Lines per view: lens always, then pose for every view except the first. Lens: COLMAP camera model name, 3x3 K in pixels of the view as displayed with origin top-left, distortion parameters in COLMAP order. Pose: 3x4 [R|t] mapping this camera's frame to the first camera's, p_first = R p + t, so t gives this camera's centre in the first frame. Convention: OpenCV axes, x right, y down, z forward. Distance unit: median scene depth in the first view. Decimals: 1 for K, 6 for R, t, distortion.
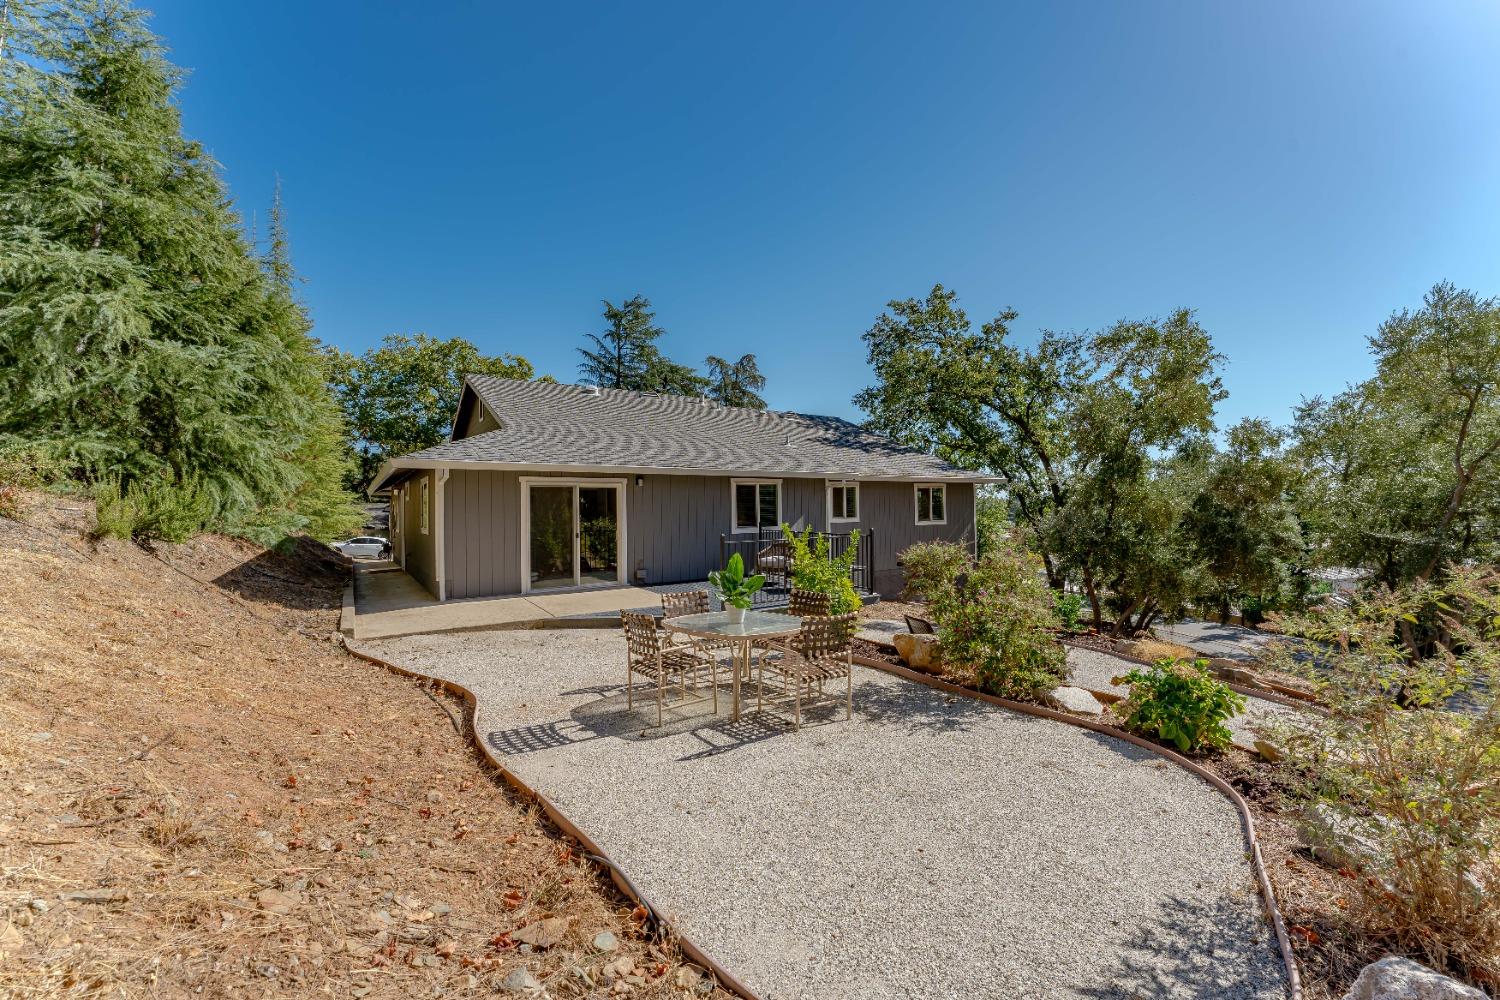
lens RADIAL K [[601.1, 0, 750.0], [0, 601.1, 500.0], [0, 0, 1]] dist [-0.000458, -0.000131]
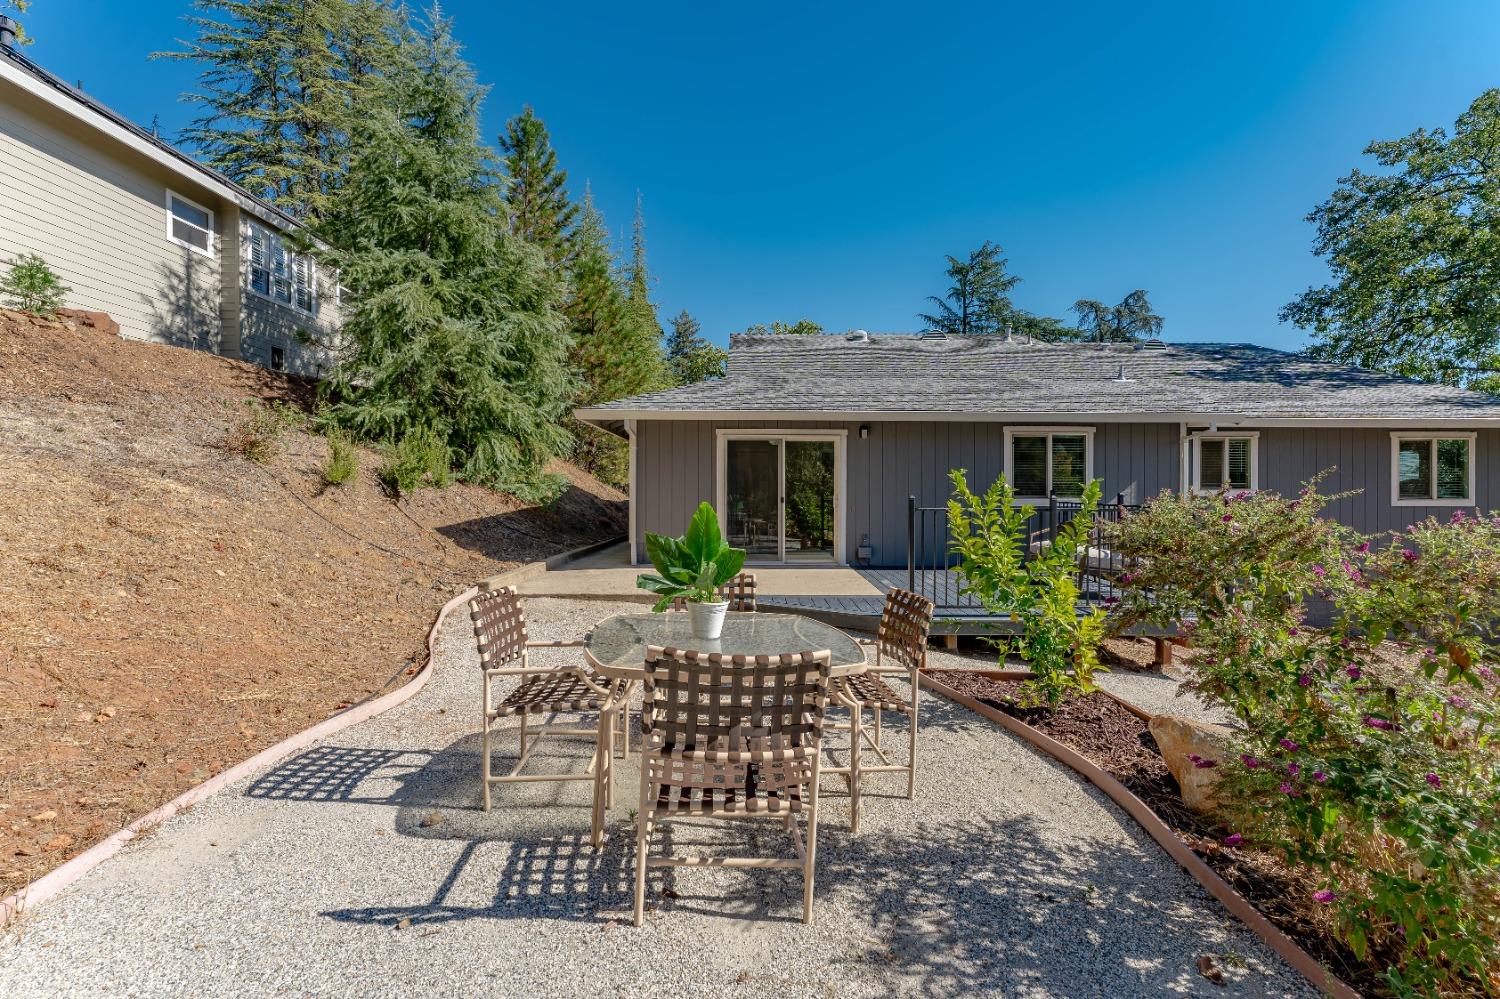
lens RADIAL K [[623.3, 0, 741.8], [0, 623.3, 494.8], [0, 0, 1]] dist [0.001004, 0.000331]
pose [[0.834992, 0.018488, -0.549952, 0.087190], [-0.005517, 0.999666, 0.025230, 0.020456], [0.550235, -0.018033, 0.834815, 0.169654]]
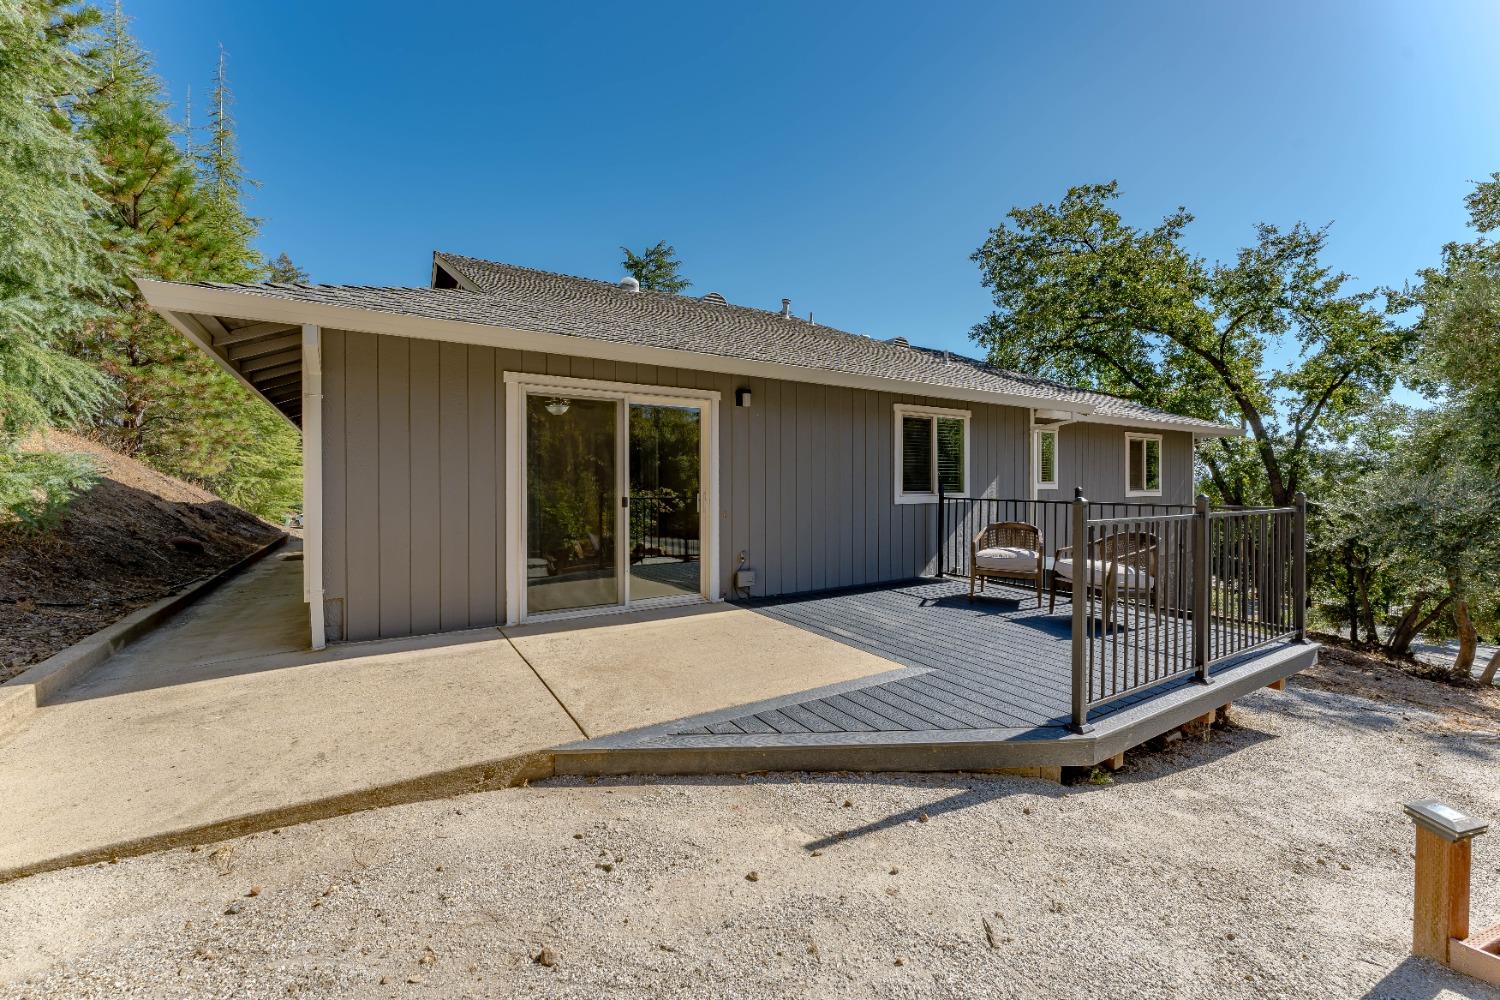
lens RADIAL K [[614.3, 0, 764.6], [0, 614.3, 491.5], [0, 0, 1]] dist [-0.015424, 0.005064]
pose [[0.999927, 0.011964, -0.001504, -0.113521], [-0.011922, 0.999601, 0.025592, 0.024040], [0.001810, -0.025572, 0.999671, 0.329980]]
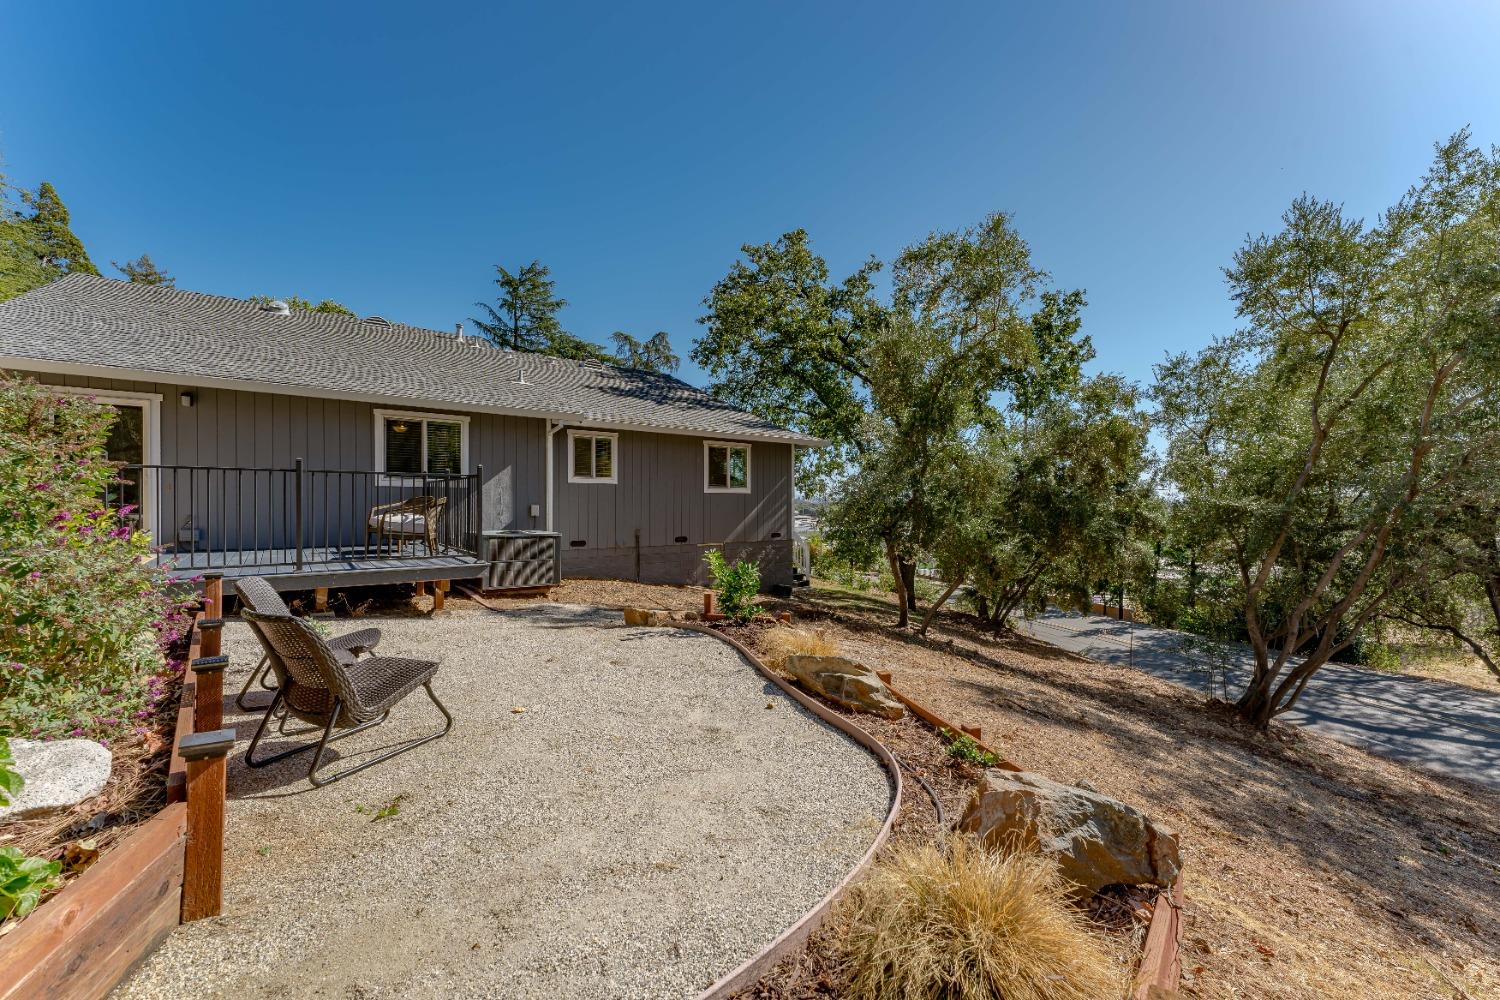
lens RADIAL K [[612.3, 0, 748.6], [0, 612.3, 505.8], [0, 0, 1]] dist [0.003999, 0.000496]
pose [[0.996634, 0.013131, 0.080922, 0.270528], [-0.014357, 0.999790, 0.014590, 0.047987], [-0.080713, -0.015703, 0.996614, 0.176881]]
